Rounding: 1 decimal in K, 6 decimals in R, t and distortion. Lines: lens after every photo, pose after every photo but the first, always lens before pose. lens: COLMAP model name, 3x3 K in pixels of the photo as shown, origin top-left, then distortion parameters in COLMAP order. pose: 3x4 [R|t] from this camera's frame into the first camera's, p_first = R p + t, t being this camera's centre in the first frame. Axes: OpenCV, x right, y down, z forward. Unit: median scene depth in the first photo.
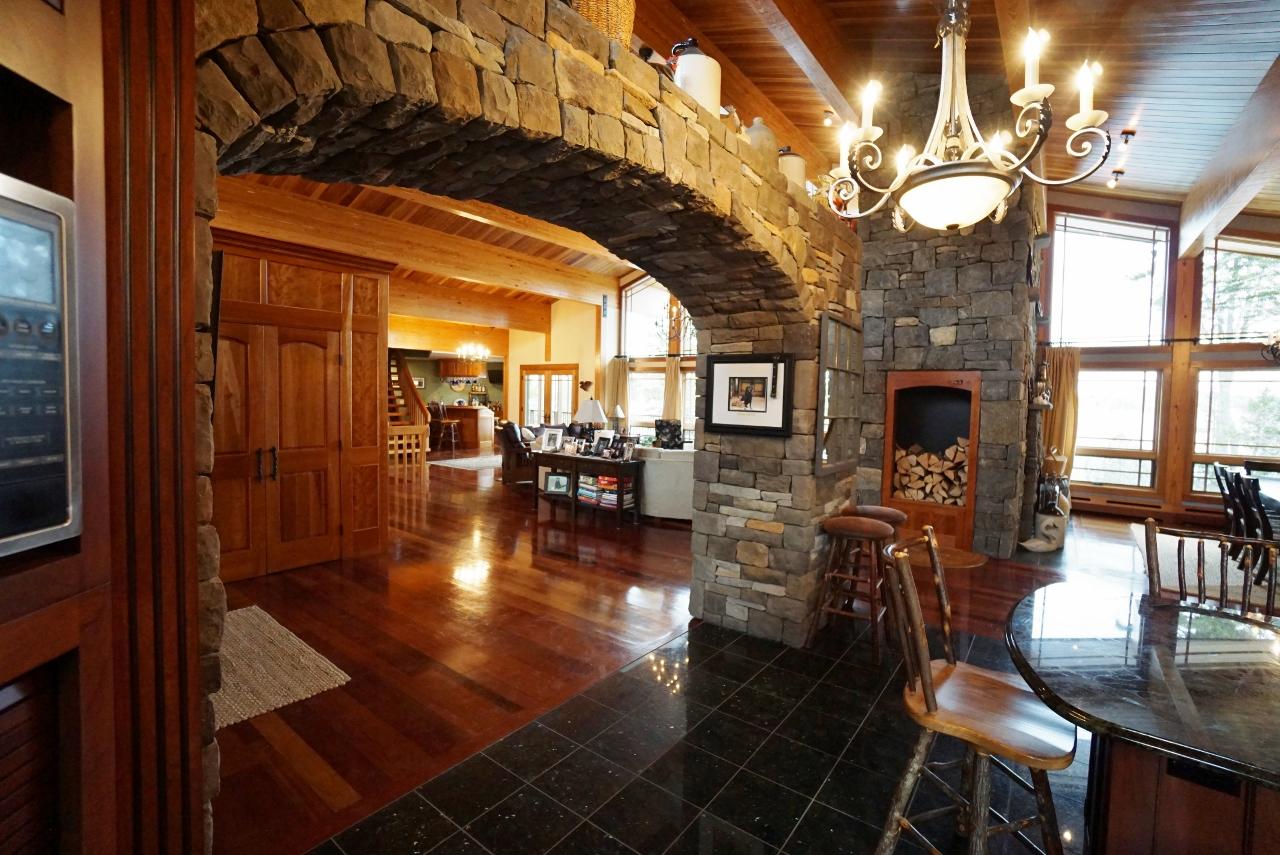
lens RADIAL K [[562.2, 0, 645.9], [0, 562.2, 417.6], [0, 0, 1]] dist [-0.050359, 0.014144]
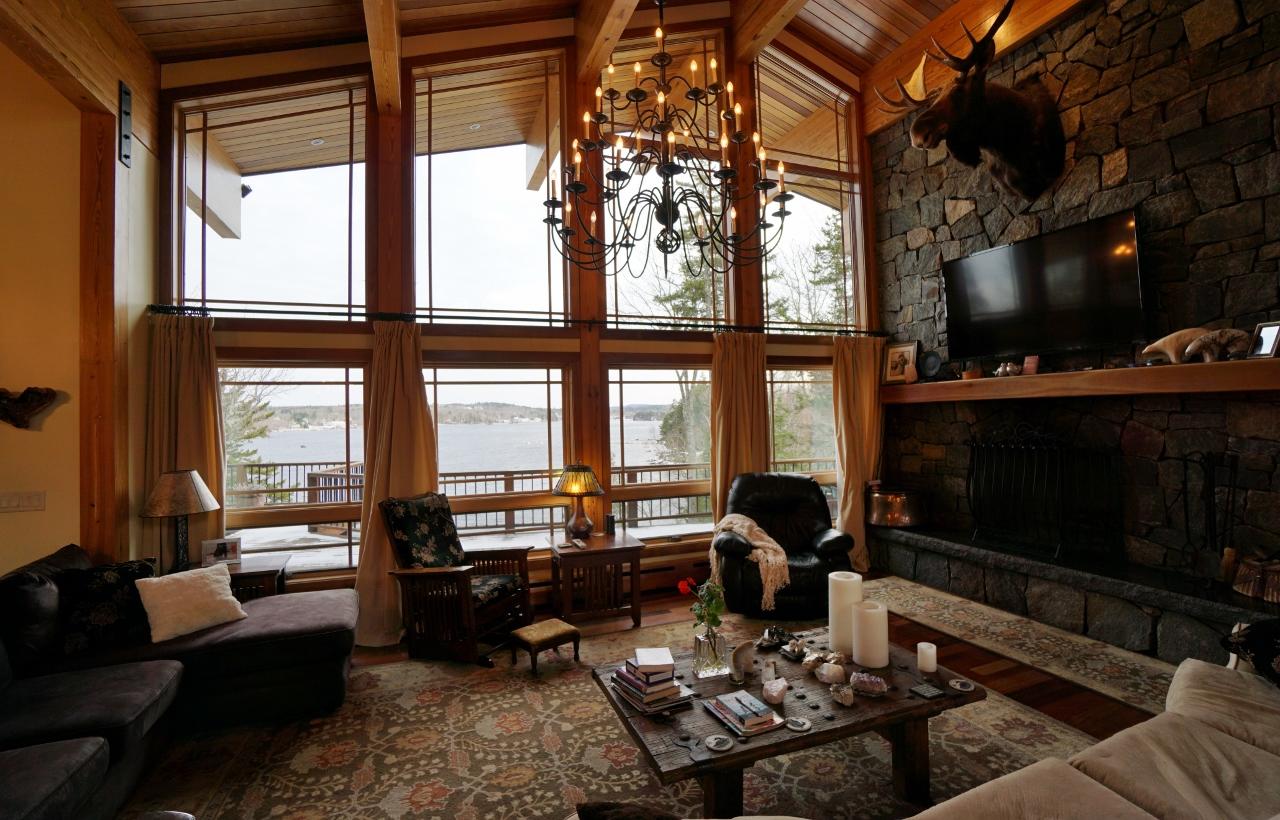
lens RADIAL K [[585.1, 0, 643.1], [0, 585.1, 397.7], [0, 0, 1]] dist [-0.026327, 0.005913]
pose [[0.534028, -0.010892, 0.845397, -0.388114], [0.068933, 0.997149, -0.030696, -0.072829], [-0.842652, 0.074668, 0.533256, 1.365904]]
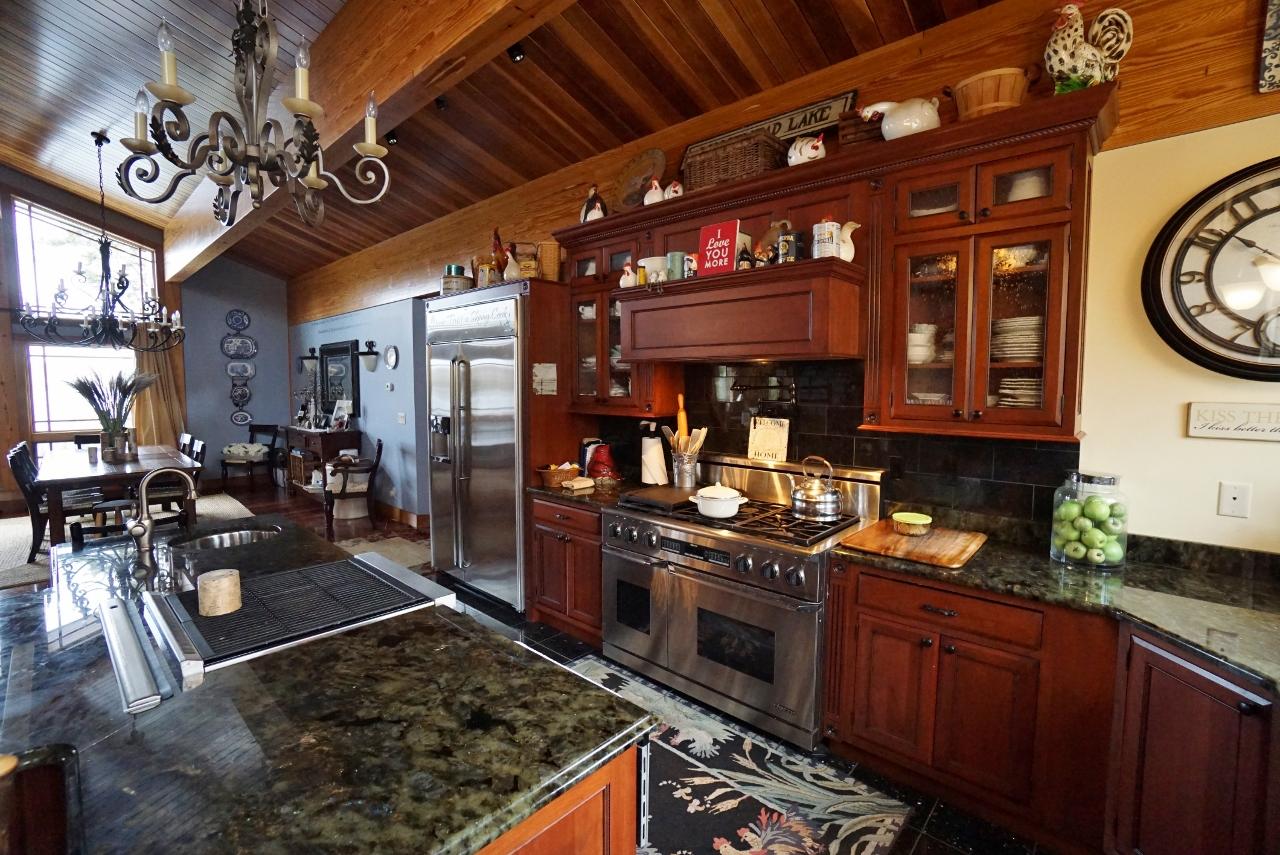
lens RADIAL K [[562.2, 0, 637.2], [0, 562.2, 425.5], [0, 0, 1]] dist [-0.050359, 0.014144]
pose [[0.104164, -0.093937, 0.990114, 0.232233], [0.039144, 0.995145, 0.090297, 0.012146], [-0.993790, 0.029351, 0.107335, -0.170771]]
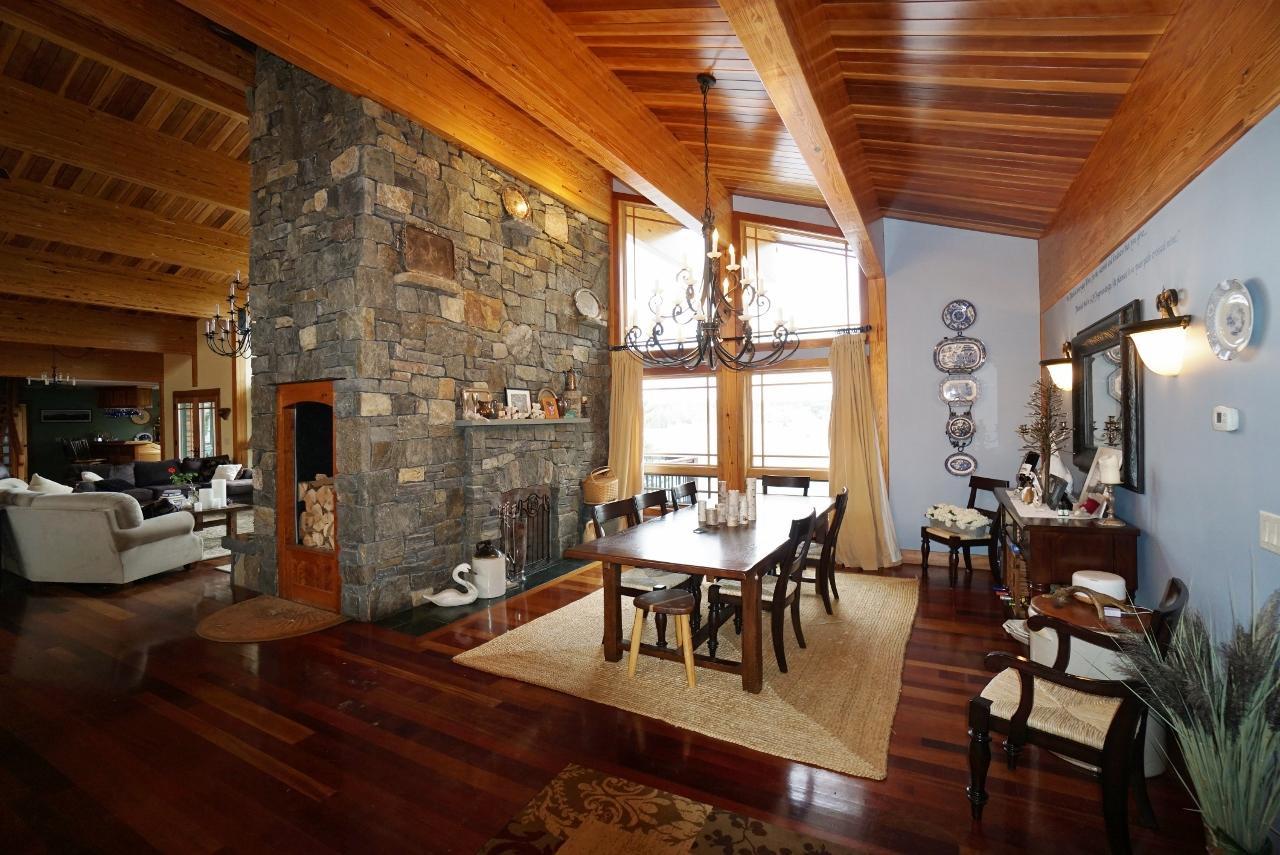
lens RADIAL K [[562.2, 0, 634.6], [0, 562.2, 418.6], [0, 0, 1]] dist [-0.050359, 0.014144]
pose [[0.988363, -0.035191, 0.147985, 0.861733], [0.040576, 0.998614, -0.033530, 0.012238], [-0.146600, 0.039144, 0.988421, 0.155010]]
